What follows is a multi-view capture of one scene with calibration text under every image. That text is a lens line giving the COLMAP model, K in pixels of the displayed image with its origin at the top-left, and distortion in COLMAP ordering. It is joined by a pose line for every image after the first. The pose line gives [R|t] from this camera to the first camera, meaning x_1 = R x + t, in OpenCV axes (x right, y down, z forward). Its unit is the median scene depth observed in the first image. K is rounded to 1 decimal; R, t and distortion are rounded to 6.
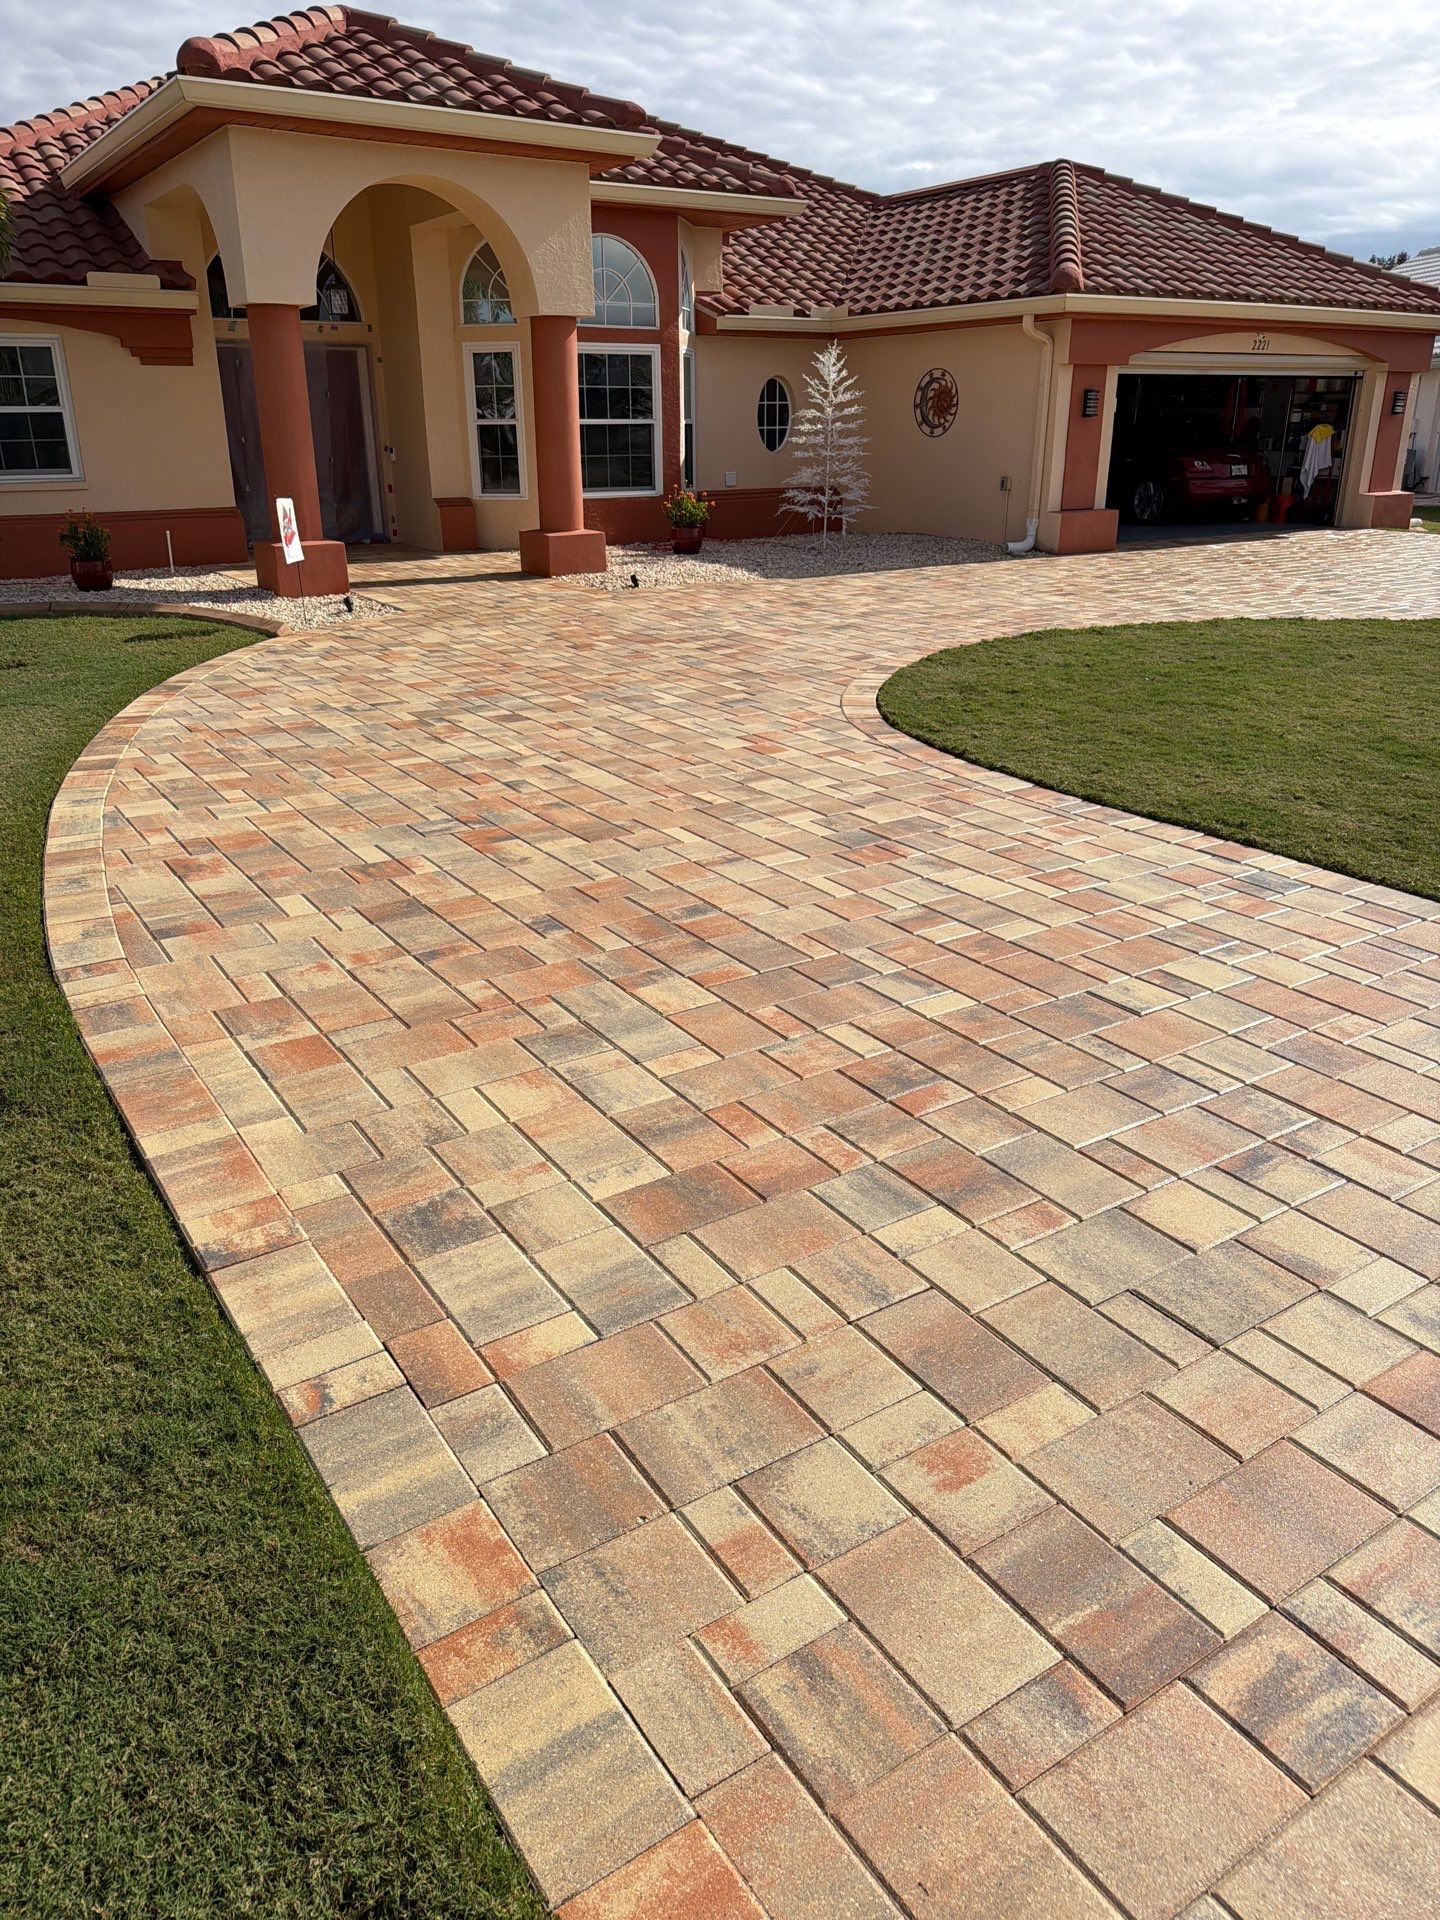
lens RADIAL K [[1360.3, 0, 696.9], [0, 1360.3, 944.8], [0, 0, 1]] dist [0.052174, -0.067196]
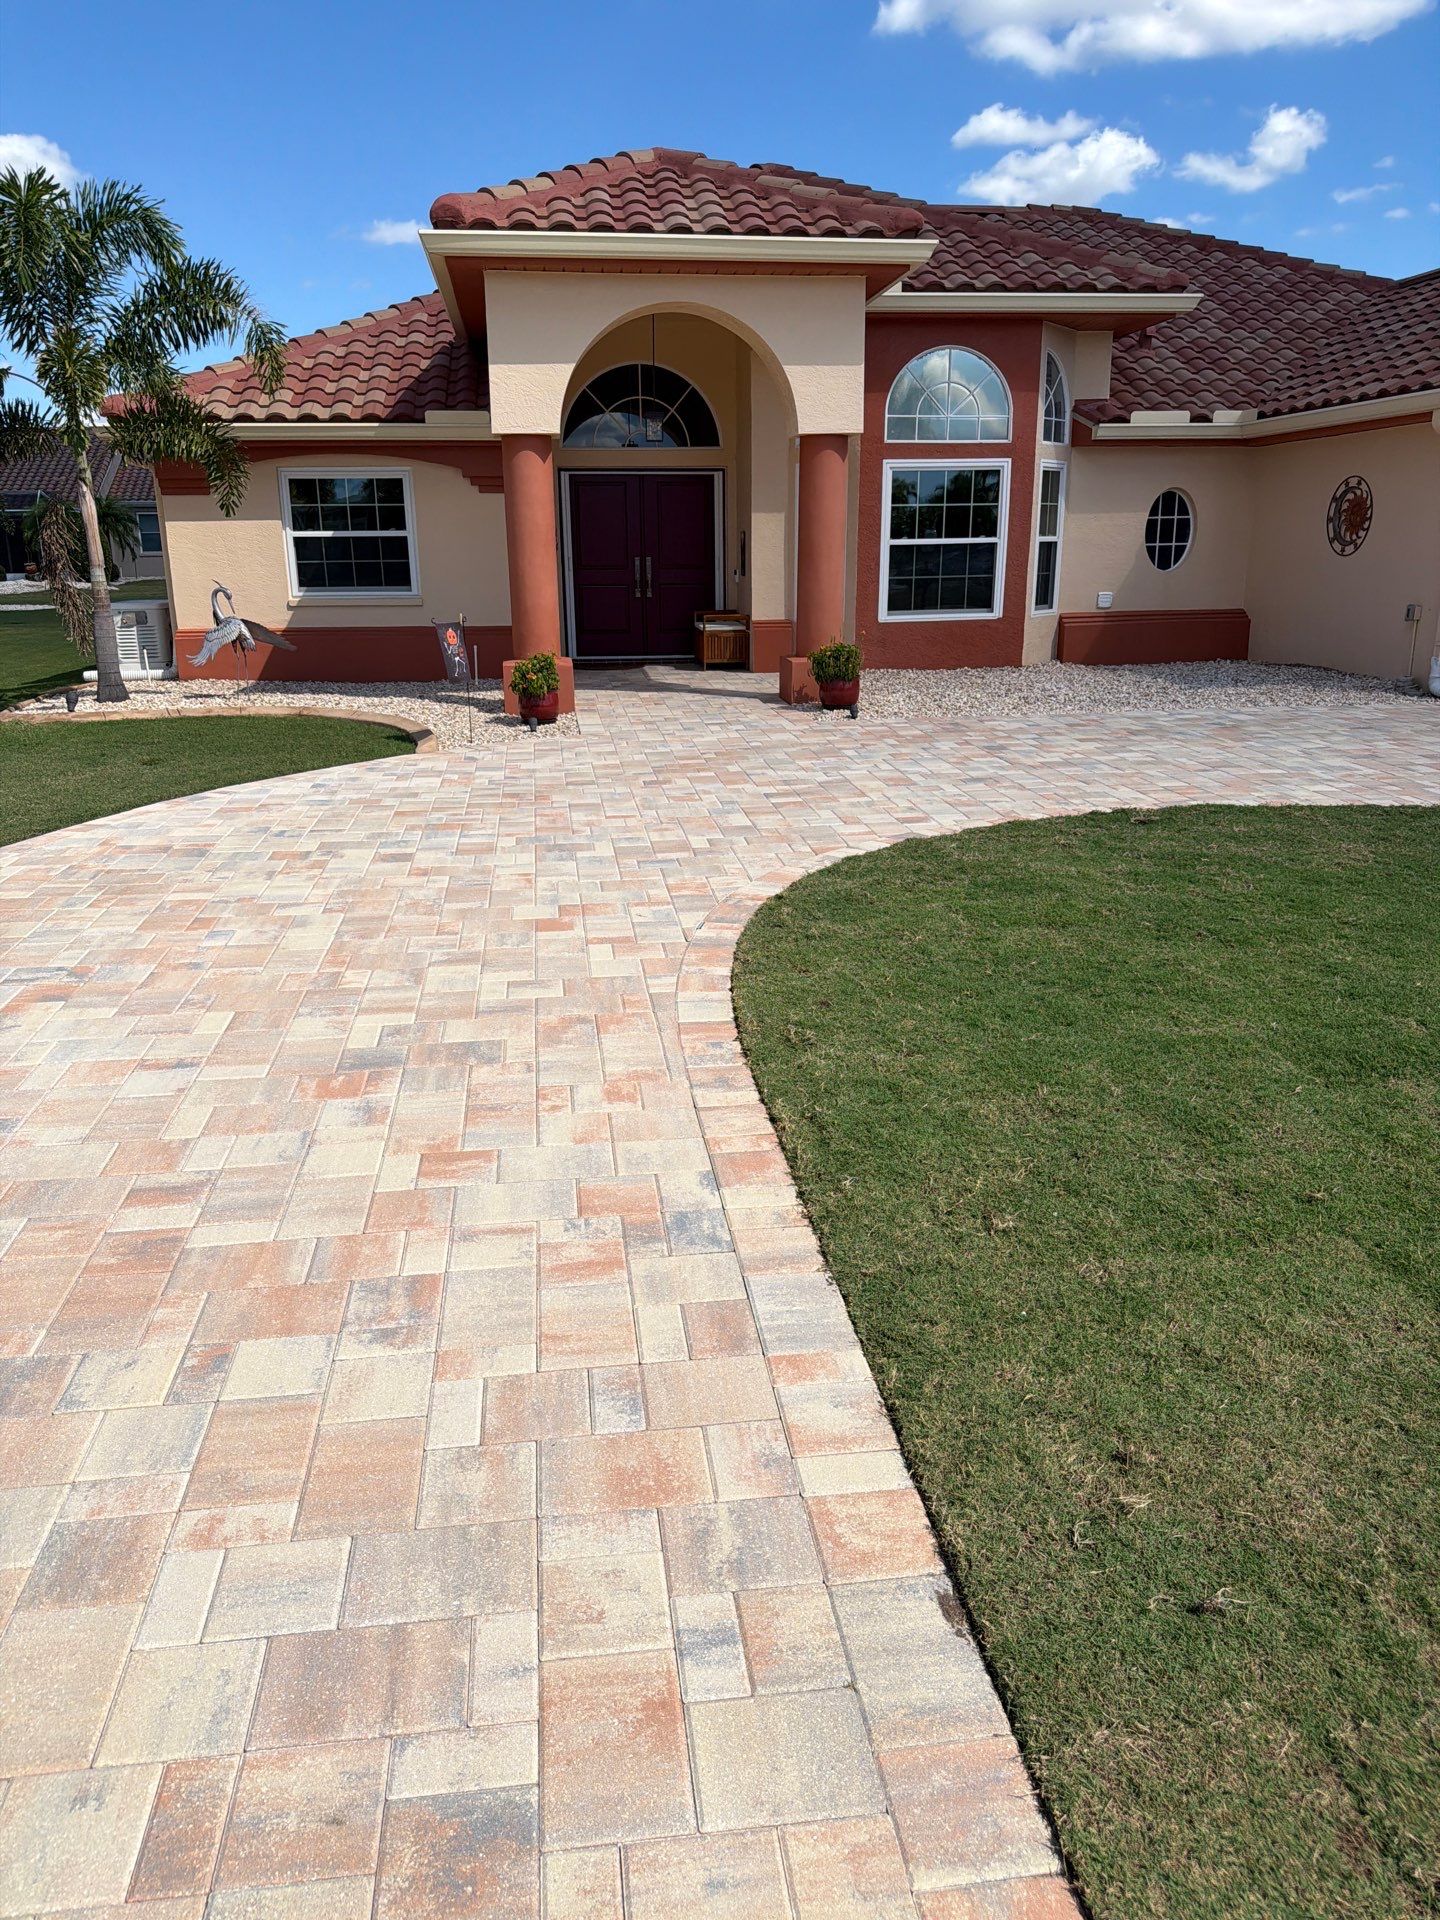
lens RADIAL K [[1328.4, 0, 702.7], [0, 1328.4, 959.4], [0, 0, 1]] dist [0.149146, -0.270593]
pose [[0.895823, 0.128844, -0.425323, 0.371878], [-0.154139, 0.987722, -0.025438, -0.087449], [0.416824, 0.088346, 0.904684, 0.211000]]
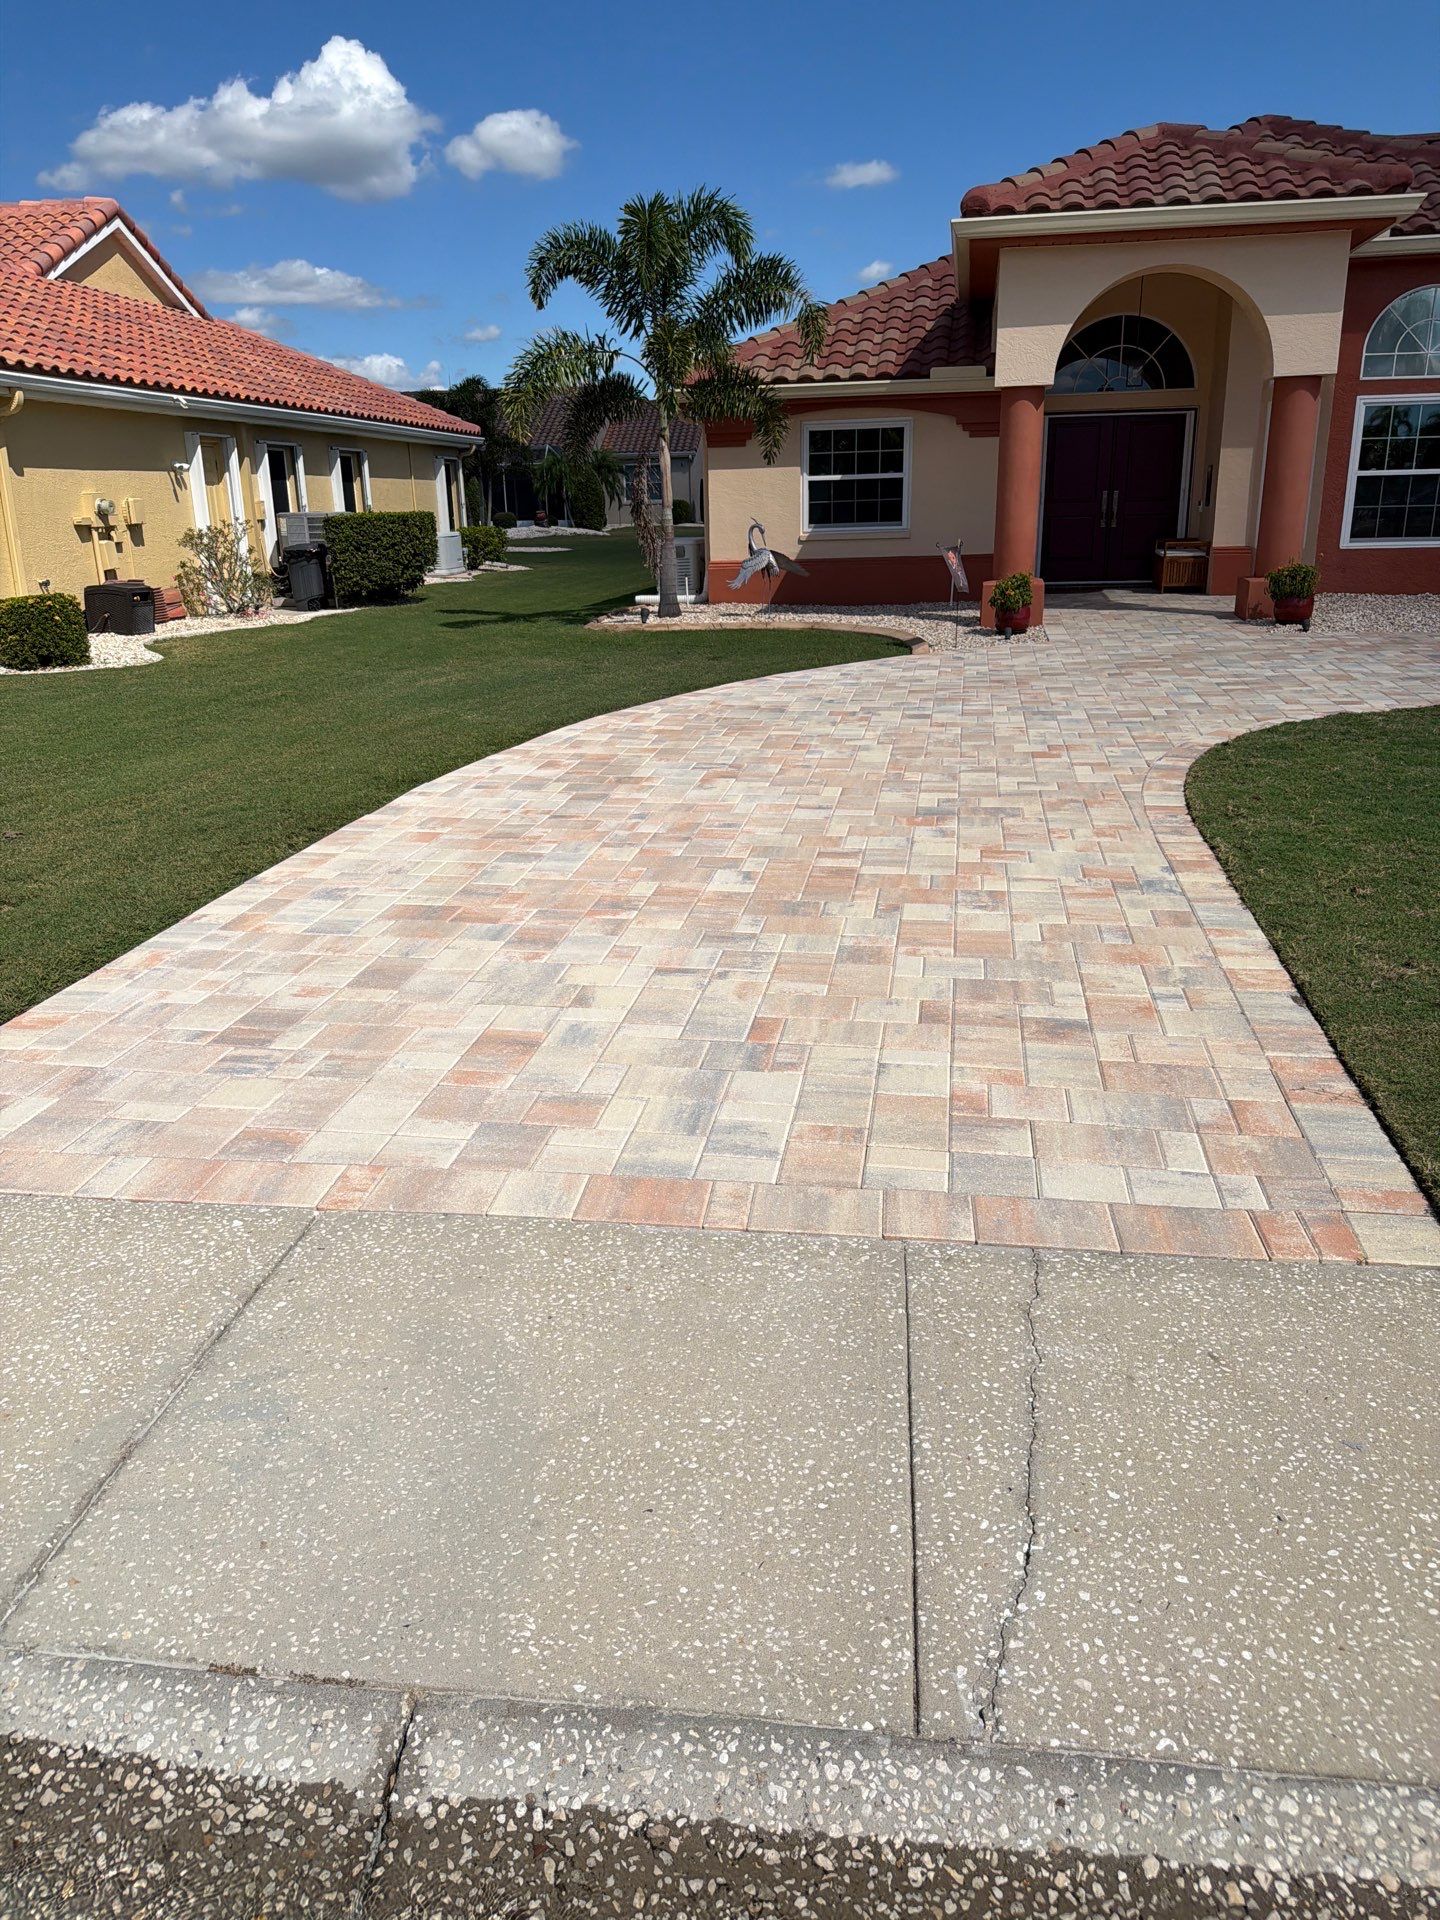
lens RADIAL K [[1328.4, 0, 702.7], [0, 1328.4, 959.4], [0, 0, 1]] dist [0.149146, -0.270593]
pose [[0.721124, 0.215311, -0.658499, 0.482871], [-0.228535, 0.971208, 0.067288, 0.012893], [0.654027, 0.101967, 0.749567, -0.039050]]
